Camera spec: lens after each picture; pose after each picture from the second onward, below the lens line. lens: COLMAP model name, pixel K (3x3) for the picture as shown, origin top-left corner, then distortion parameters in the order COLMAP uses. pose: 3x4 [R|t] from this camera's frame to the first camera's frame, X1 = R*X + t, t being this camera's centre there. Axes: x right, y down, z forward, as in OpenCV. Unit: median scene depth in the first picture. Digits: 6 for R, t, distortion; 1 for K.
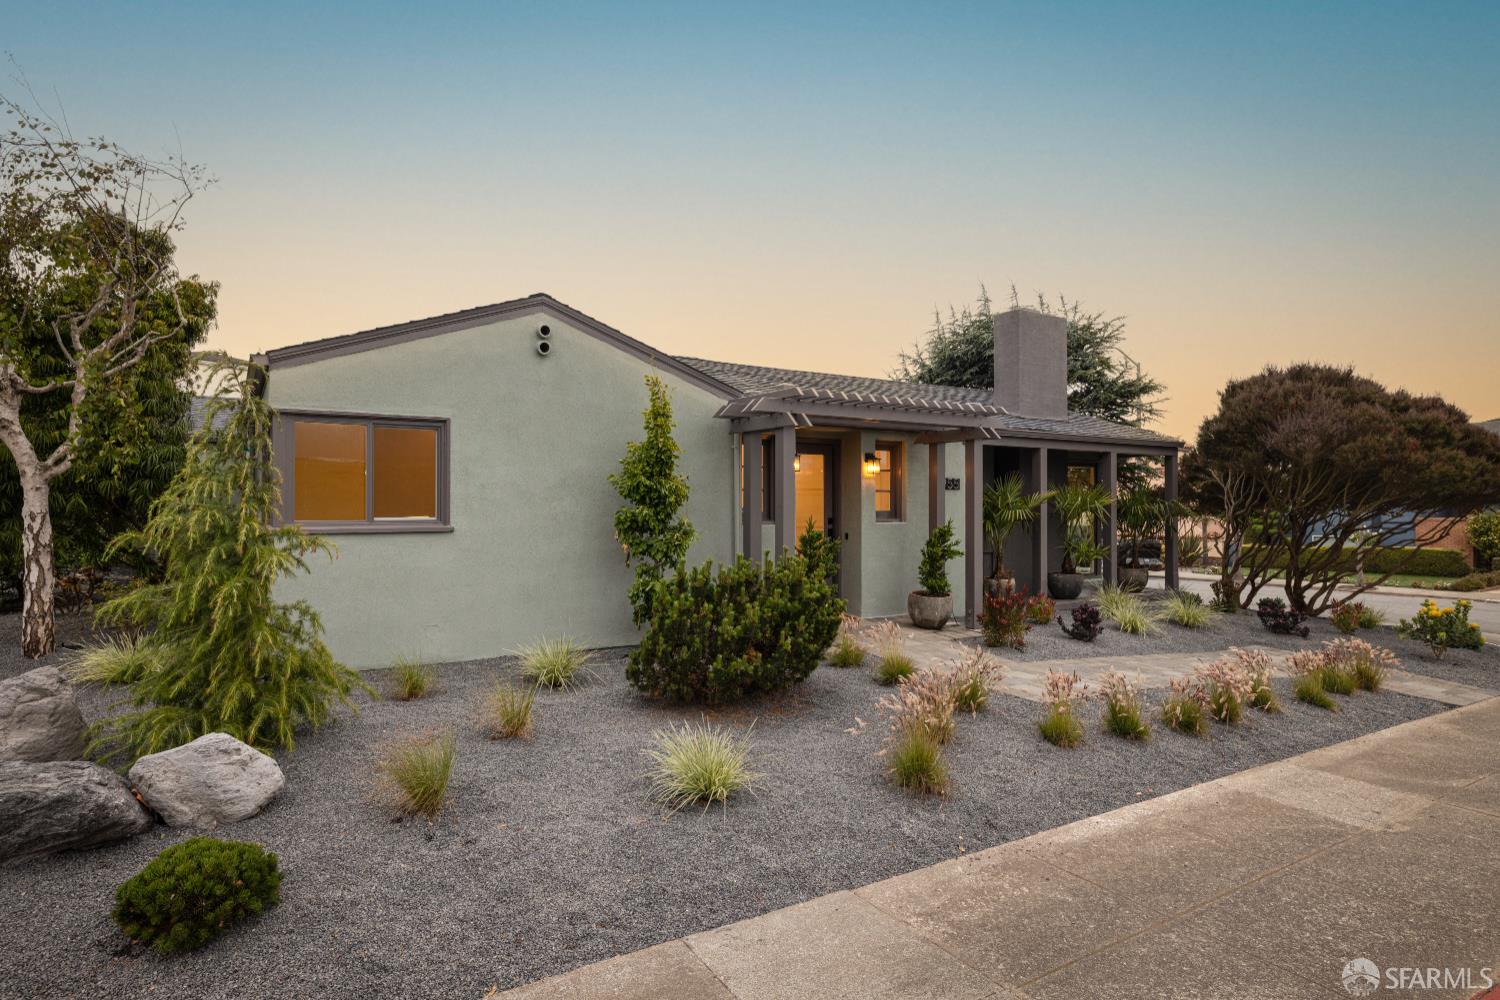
lens RADIAL K [[811.2, 0, 749.4], [0, 811.2, 501.5], [0, 0, 1]] dist [0.003701, -0.001901]
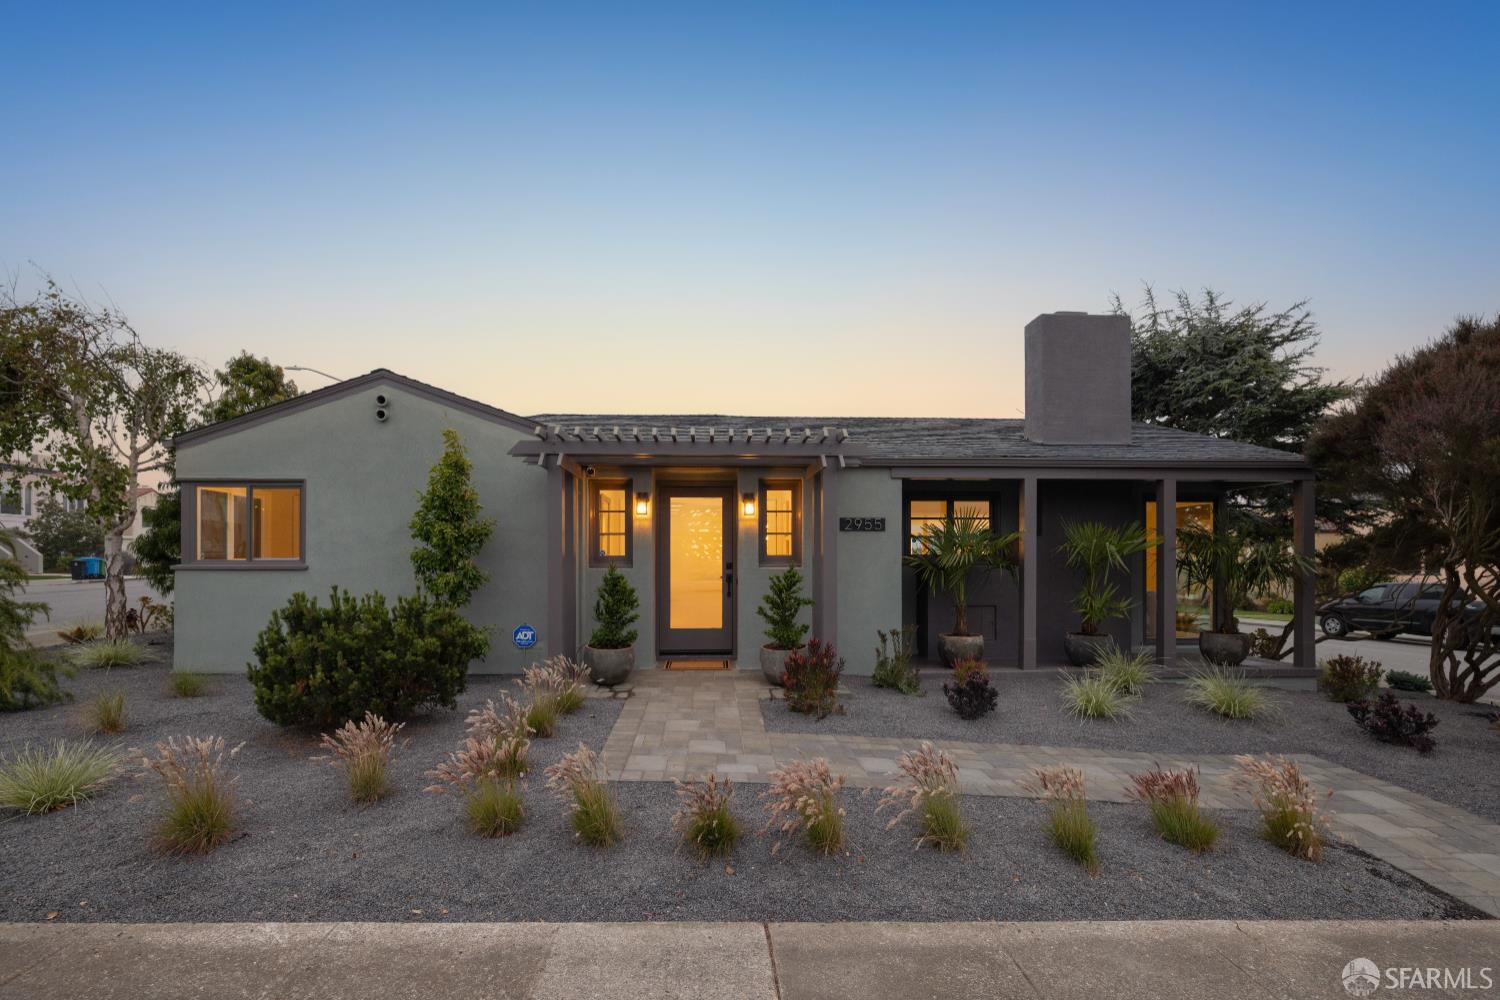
lens RADIAL K [[684.9, 0, 820.1], [0, 684.9, 565.7], [0, 0, 1]] dist [0.000385, 0.000187]
pose [[0.865722, 0.000755, -0.500524, 0.898474], [0.001684, 0.999989, 0.004421, 0.030176], [0.500522, -0.004670, 0.865711, 0.512924]]
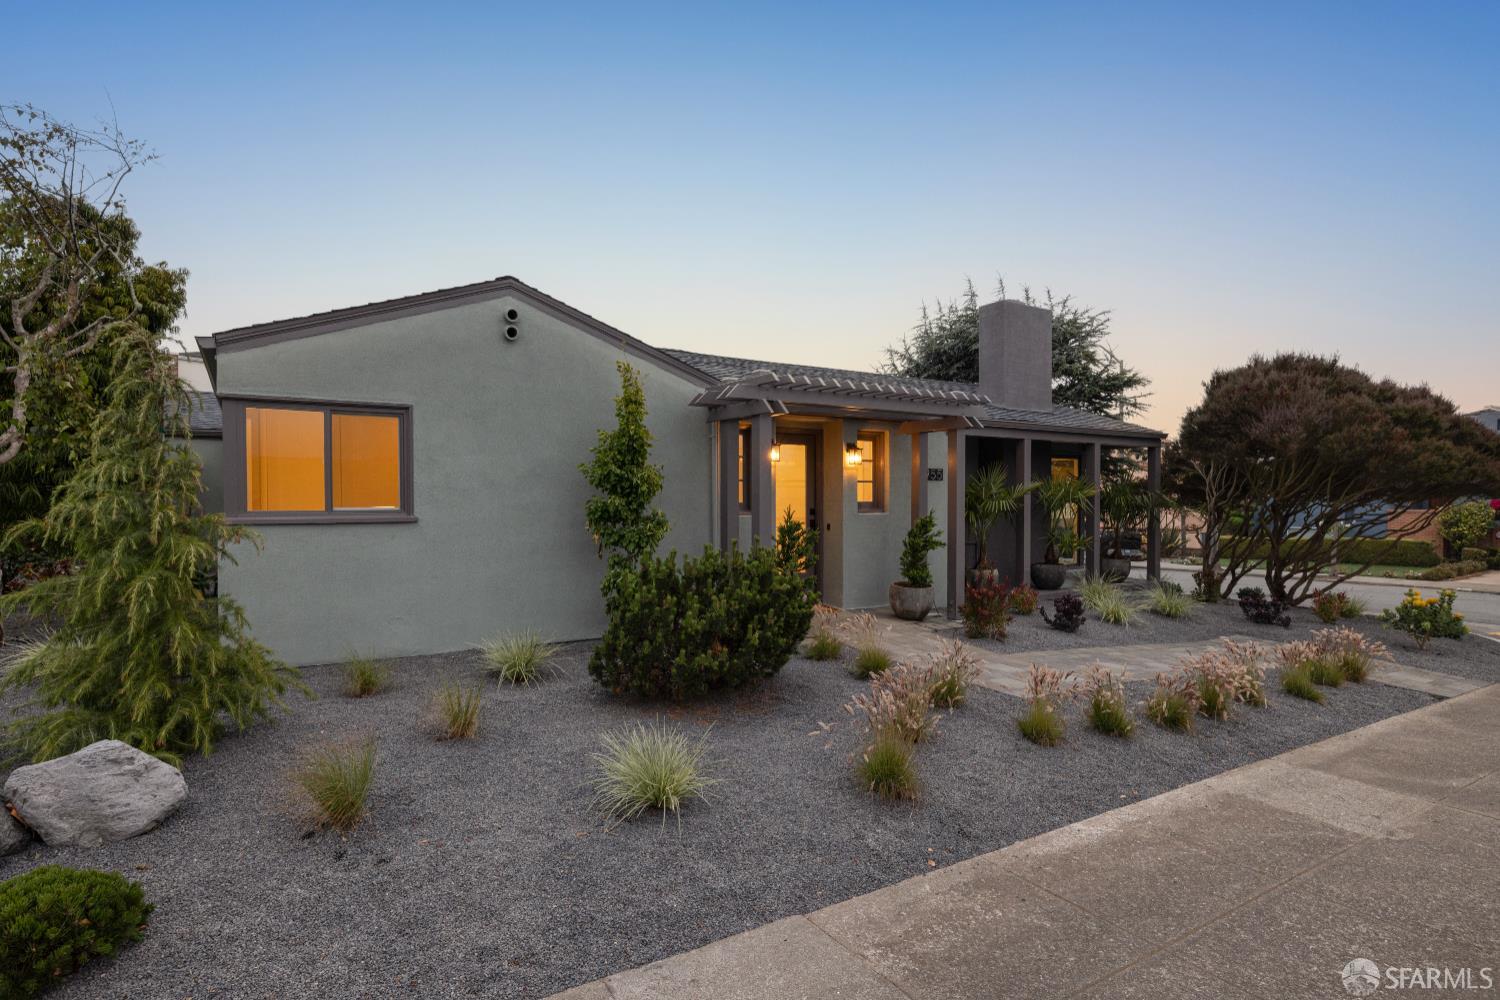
lens RADIAL K [[759.7, 0, 748.0], [0, 759.7, 517.1], [0, 0, 1]] dist [-0.000297, 0.001042]
pose [[0.999971, -0.001883, -0.007328, 0.040676], [0.002075, 0.999654, 0.026214, 0.008882], [0.007276, -0.026229, 0.999629, 0.098325]]
